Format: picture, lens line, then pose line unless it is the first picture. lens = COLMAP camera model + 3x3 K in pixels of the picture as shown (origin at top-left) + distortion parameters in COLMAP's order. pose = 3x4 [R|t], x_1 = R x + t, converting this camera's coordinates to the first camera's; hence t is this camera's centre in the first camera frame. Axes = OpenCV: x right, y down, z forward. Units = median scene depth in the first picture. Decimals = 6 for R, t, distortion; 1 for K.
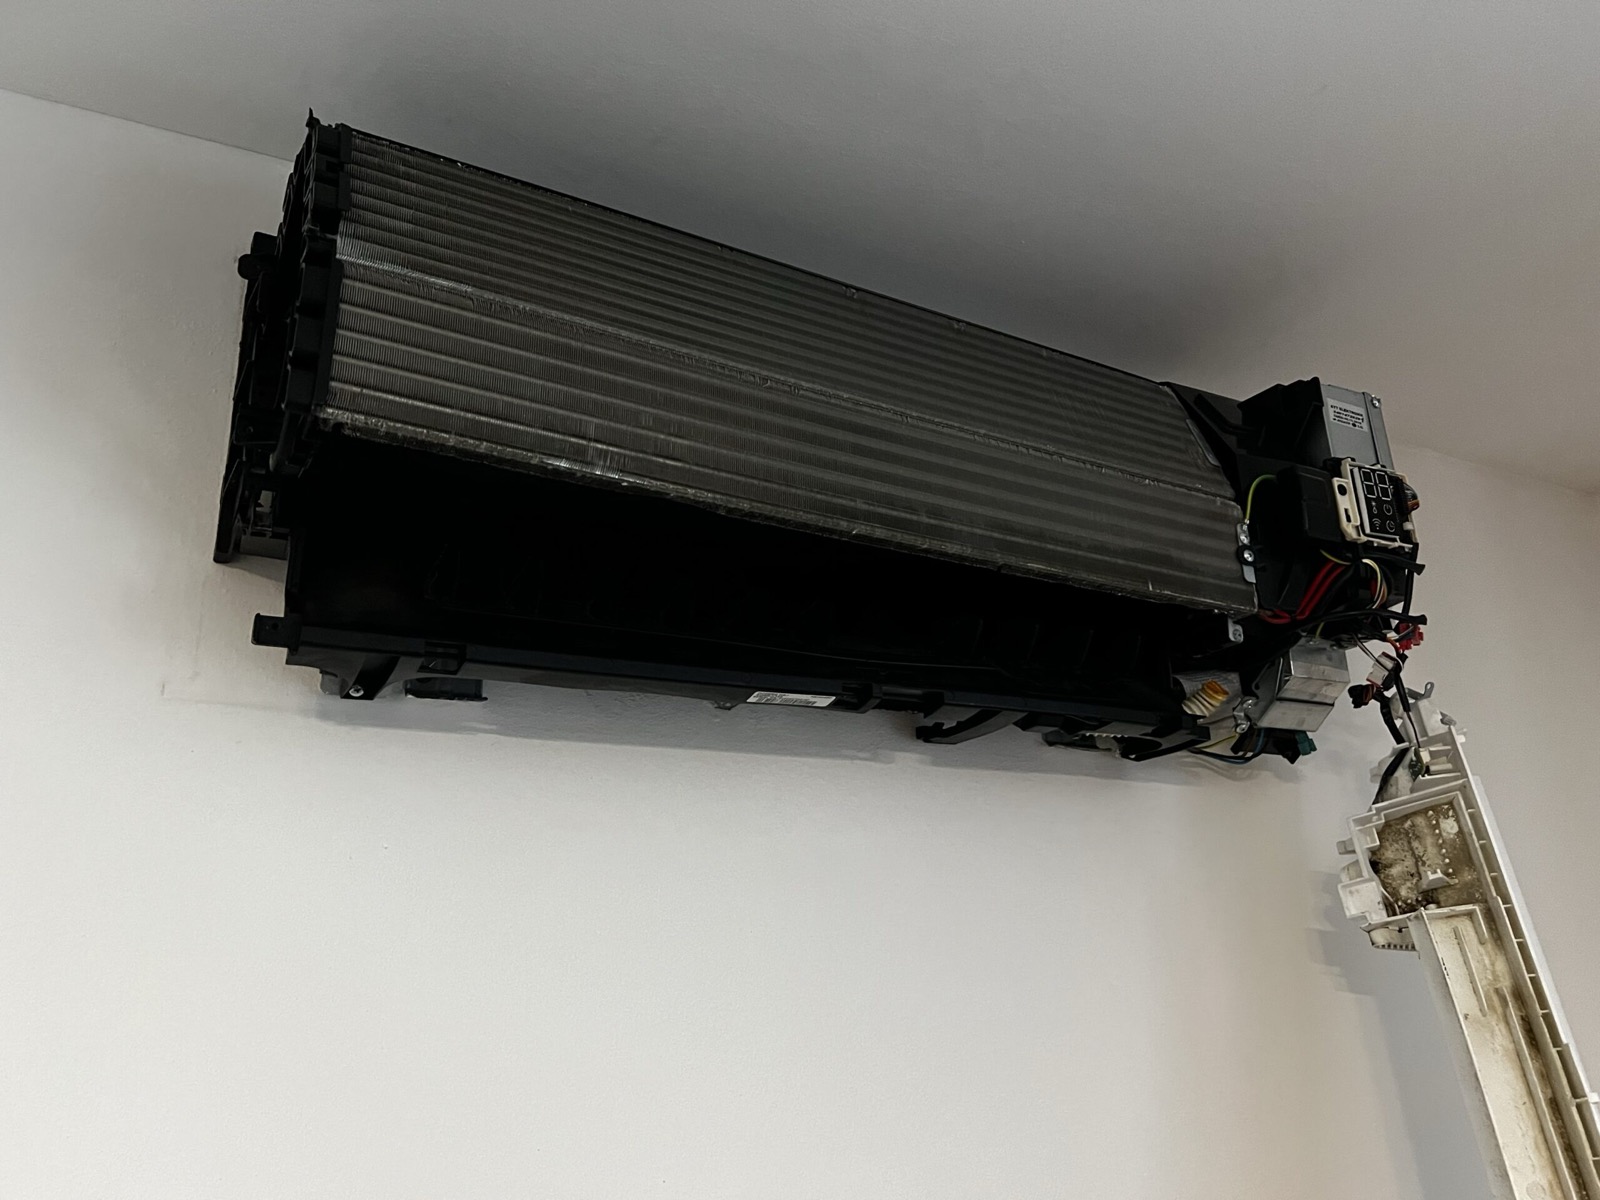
lens RADIAL K [[1224.4, 0, 807.2], [0, 1224.4, 597.8], [0, 0, 1]] dist [0.041089, -0.019290]
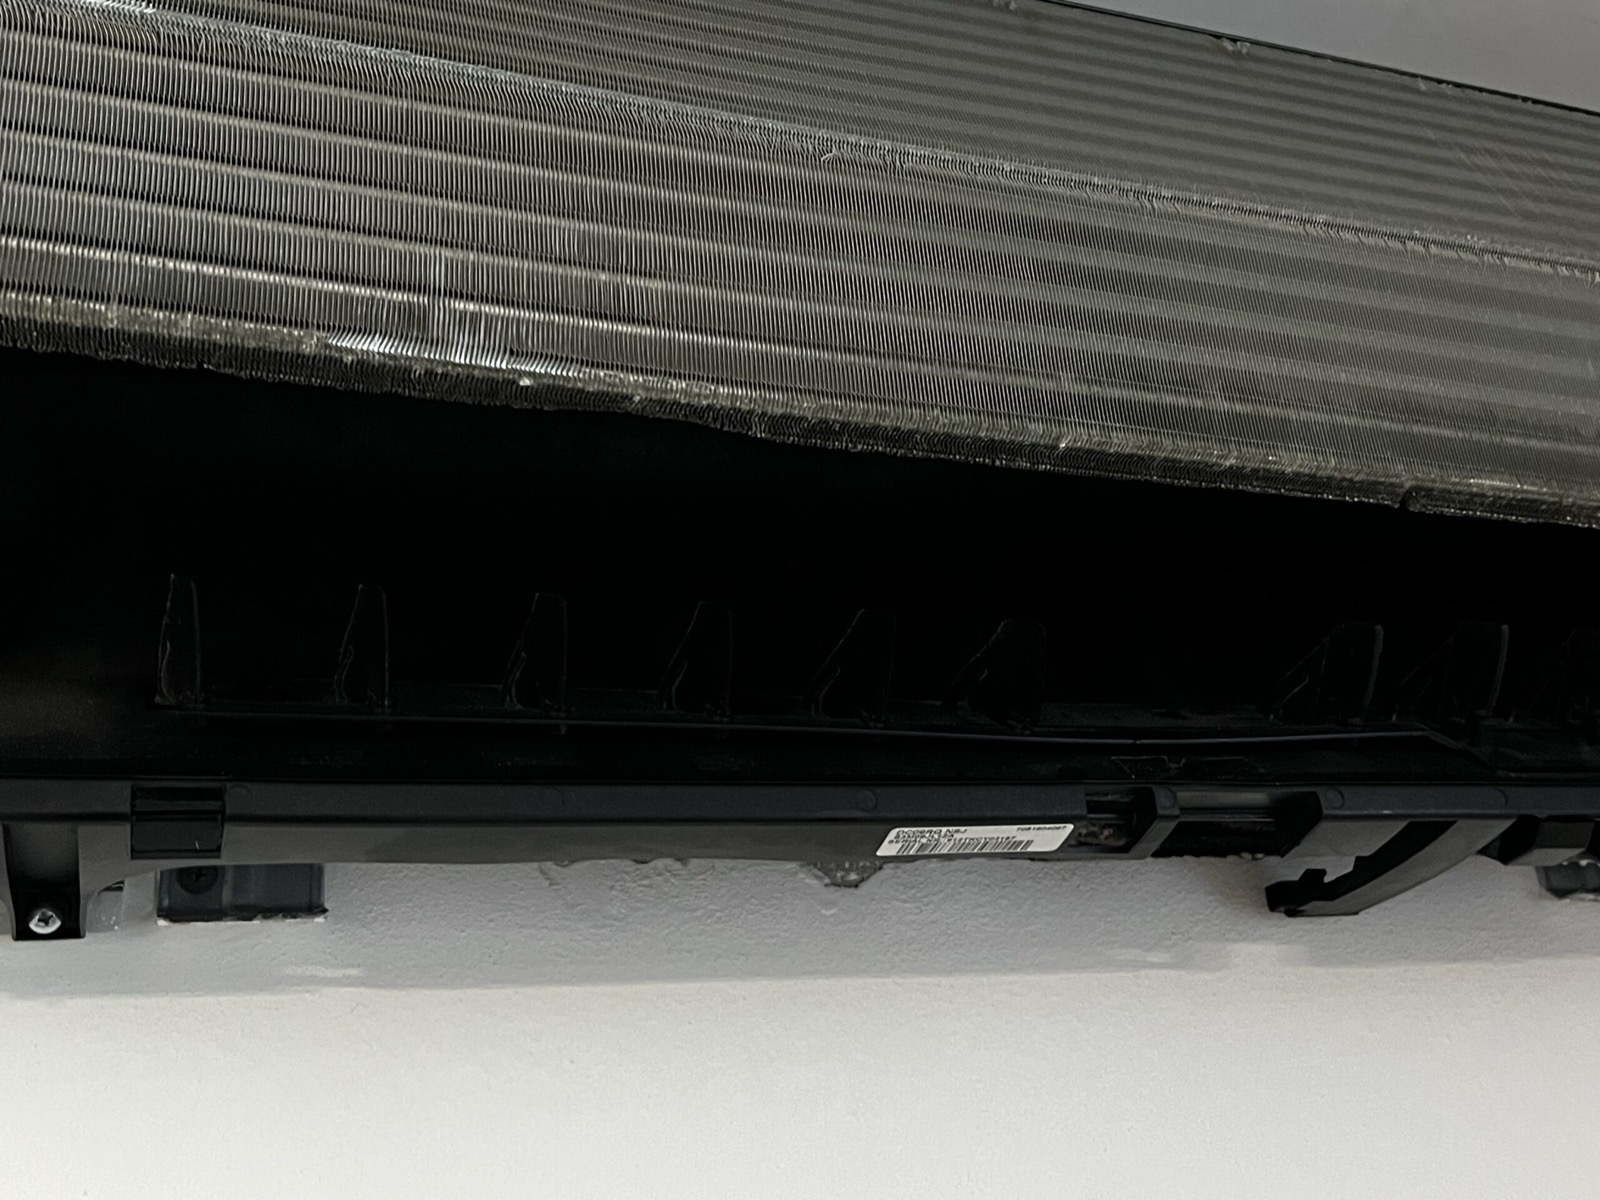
lens RADIAL K [[1850.6, 0, 796.2], [0, 1850.6, 600.3], [0, 0, 1]] dist [0.008400, 0.000000]
pose [[0.983199, -0.129956, -0.128182, 0.021039], [0.117336, 0.987886, -0.101555, 0.057714], [0.139827, 0.084808, 0.986537, 0.318117]]
